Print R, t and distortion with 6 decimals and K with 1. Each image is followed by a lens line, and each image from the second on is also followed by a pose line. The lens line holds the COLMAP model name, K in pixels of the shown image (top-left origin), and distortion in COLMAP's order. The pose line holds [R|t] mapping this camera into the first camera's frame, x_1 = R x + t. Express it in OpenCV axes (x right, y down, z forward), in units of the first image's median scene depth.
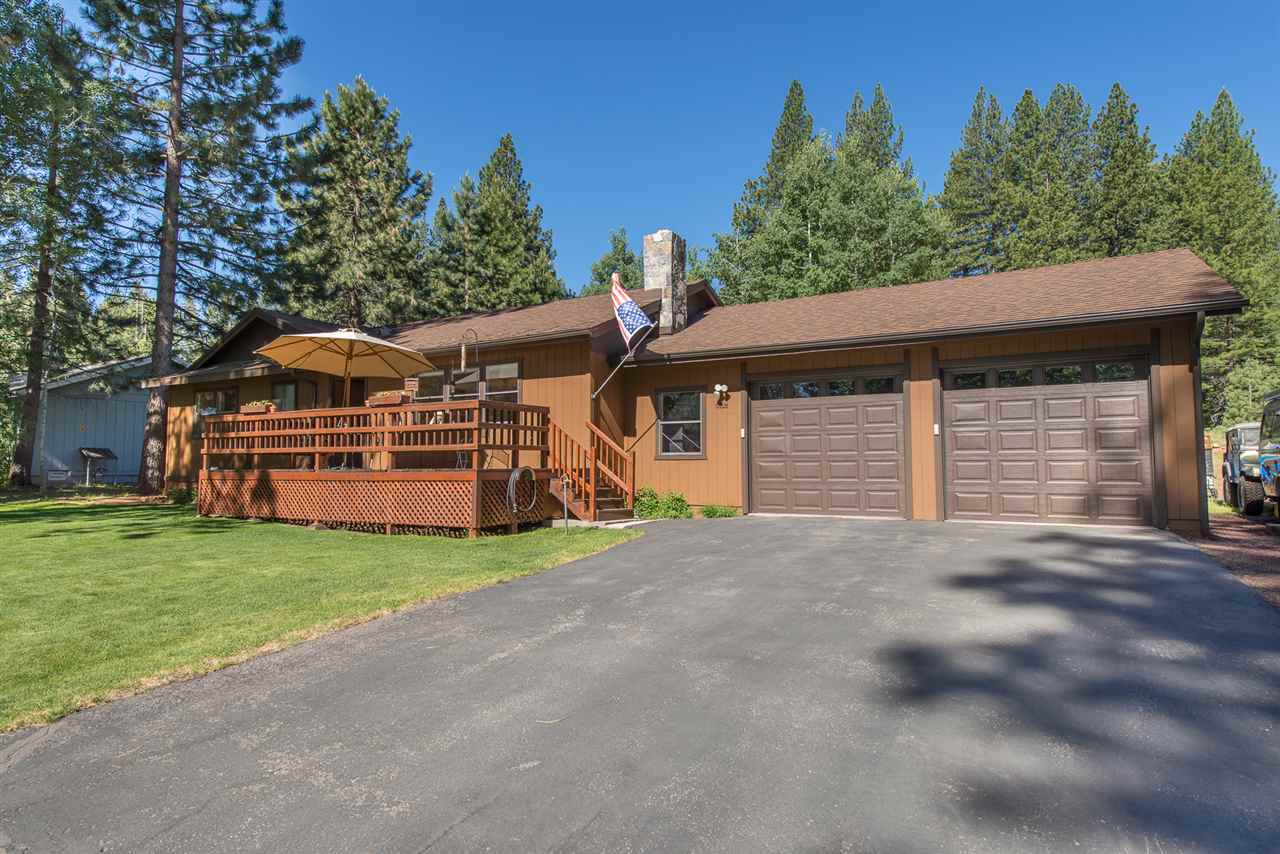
lens RADIAL K [[596.1, 0, 621.1], [0, 596.1, 424.1], [0, 0, 1]] dist [0.009597, -0.000877]
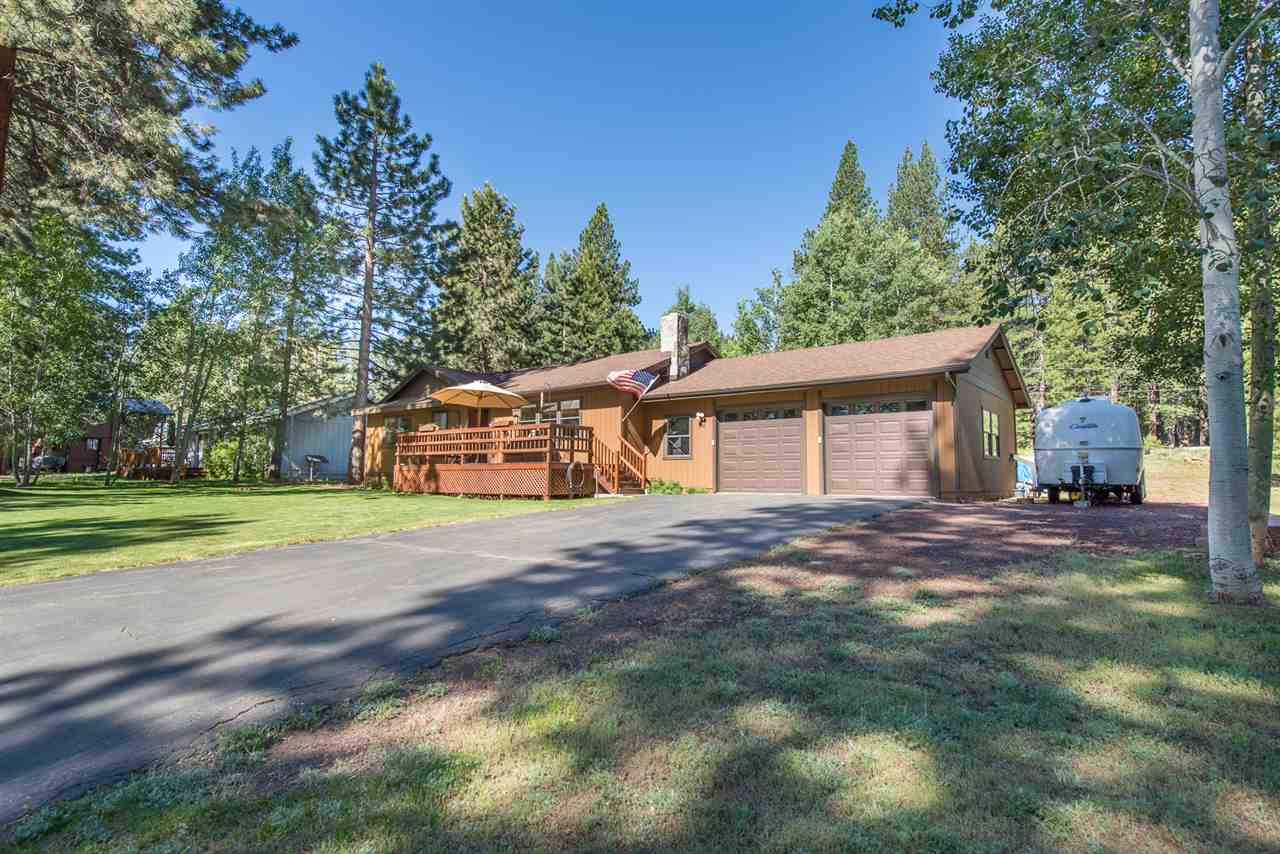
lens RADIAL K [[511.9, 0, 645.0], [0, 511.9, 428.4], [0, 0, 1]] dist [0.002449, -0.000897]
pose [[0.994013, -0.002772, -0.109223, 0.089047], [0.000227, 0.999728, -0.023310, 0.004463], [0.109258, 0.023146, 0.993744, -0.206721]]
